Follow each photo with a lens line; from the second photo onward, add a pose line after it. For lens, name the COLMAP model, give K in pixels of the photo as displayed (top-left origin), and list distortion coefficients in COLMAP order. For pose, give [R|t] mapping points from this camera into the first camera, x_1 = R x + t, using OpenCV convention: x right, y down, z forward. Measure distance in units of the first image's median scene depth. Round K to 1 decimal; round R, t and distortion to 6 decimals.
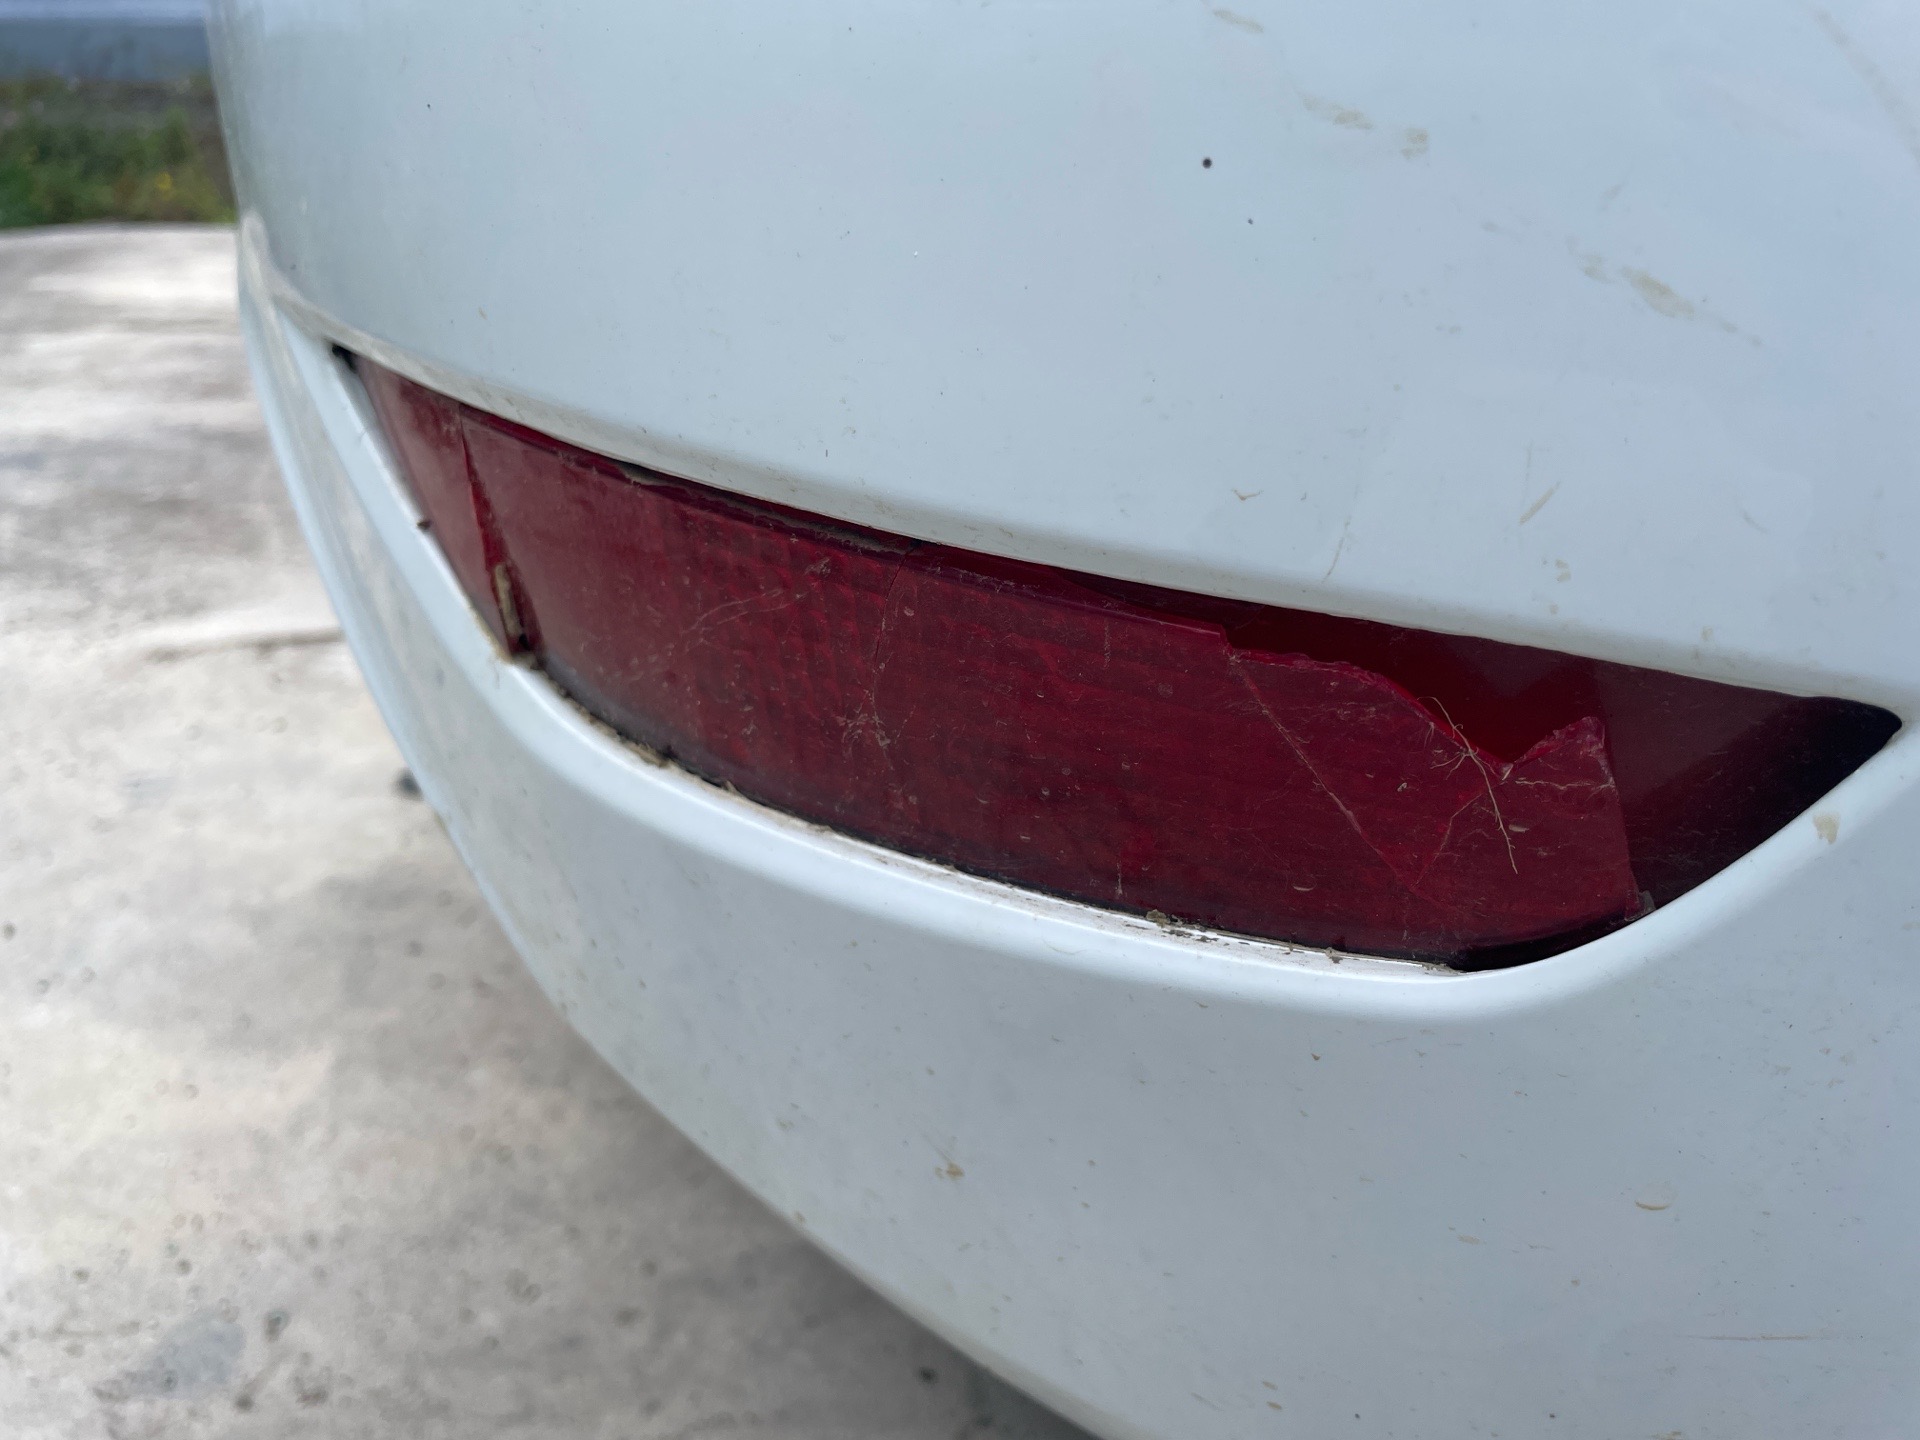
lens RADIAL K [[1497.3, 0, 960.0], [0, 1497.3, 720.0], [0, 0, 1]] dist [-0.004481, -0.006132]
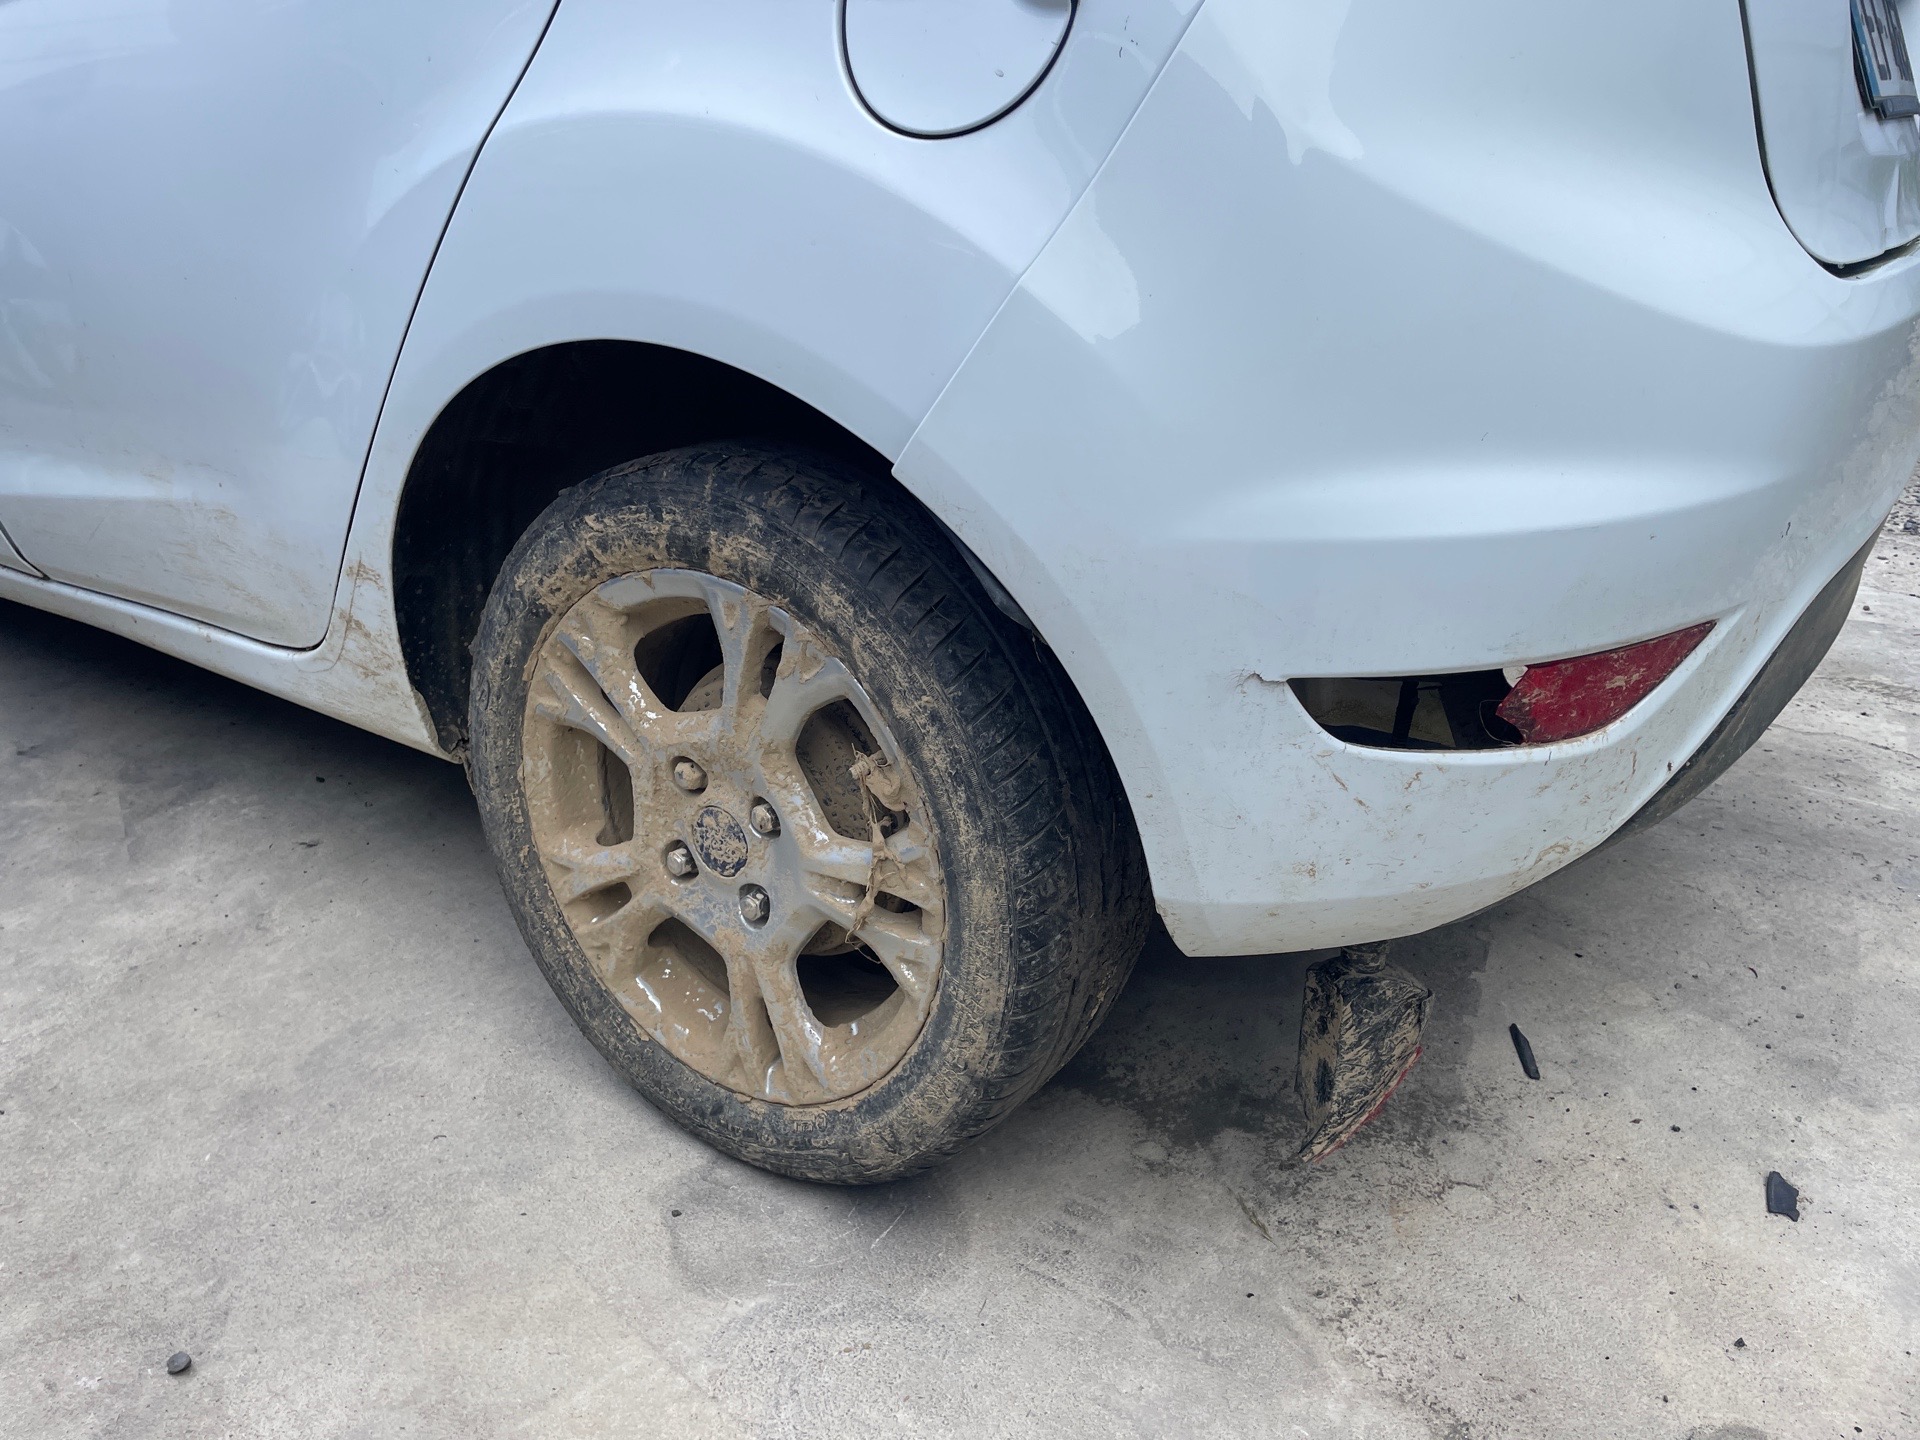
lens RADIAL K [[1453.6, 0, 945.5], [0, 1453.6, 688.7], [0, 0, 1]] dist [0.086861, -0.119752]
pose [[-0.655016, -0.308204, 0.689902, -0.919405], [0.261869, 0.763858, 0.589870, -1.413198], [-0.708787, 0.567038, -0.419630, 2.587961]]
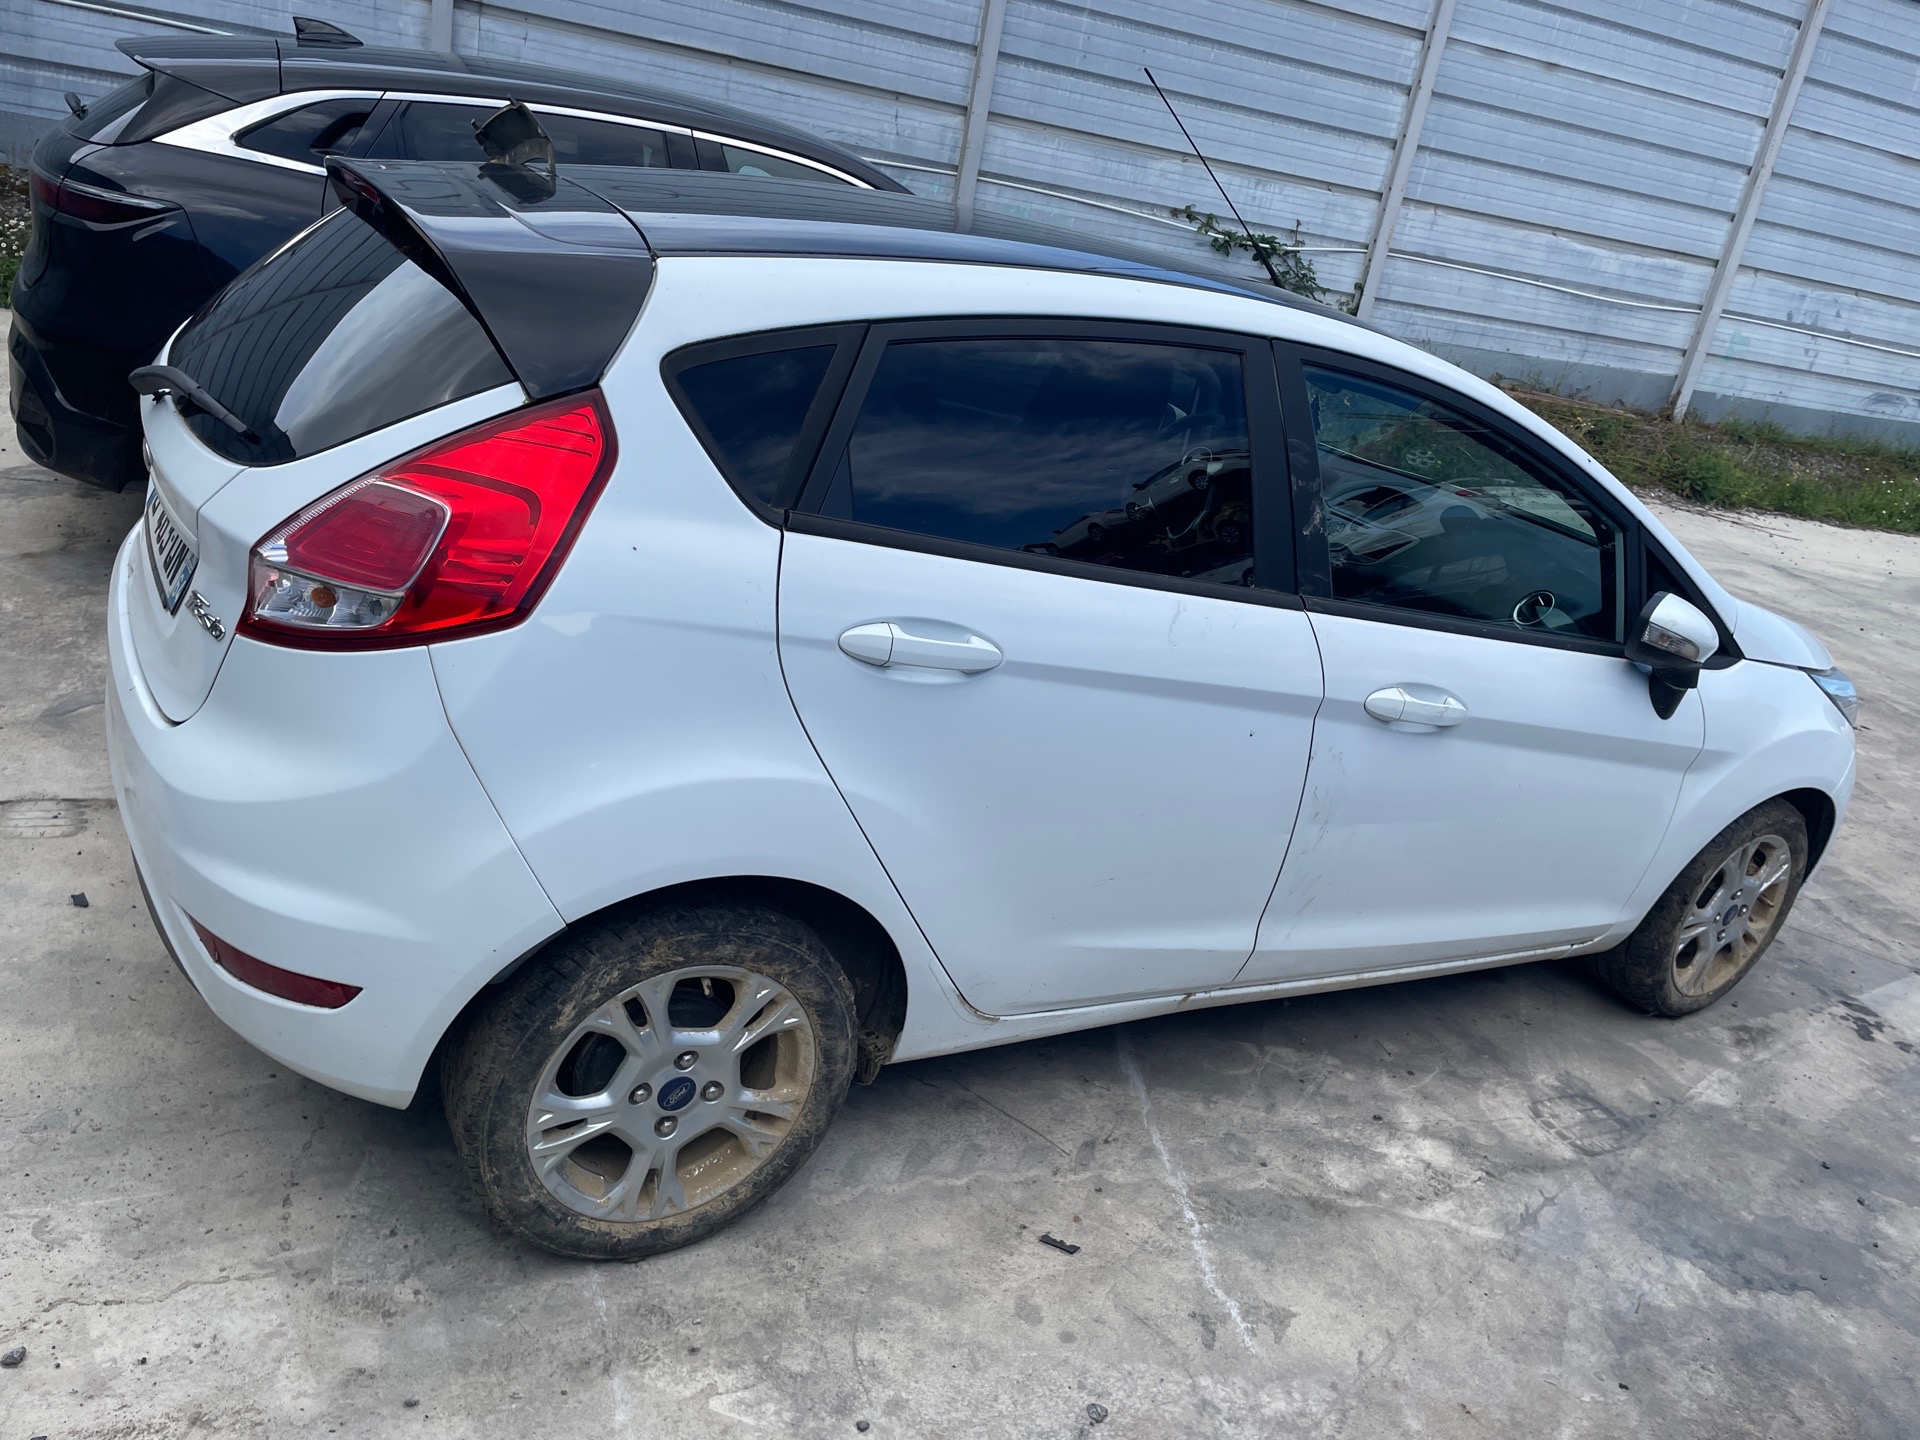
lens RADIAL K [[1453.1, 0, 965.6], [0, 1453.1, 720.9], [0, 0, 1]] dist [0.083329, -0.109045]
pose [[0.951632, 0.042366, 0.304304, 0.305655], [-0.047852, 0.998798, 0.010590, -0.489499], [-0.303490, -0.024639, 0.952516, -2.281200]]
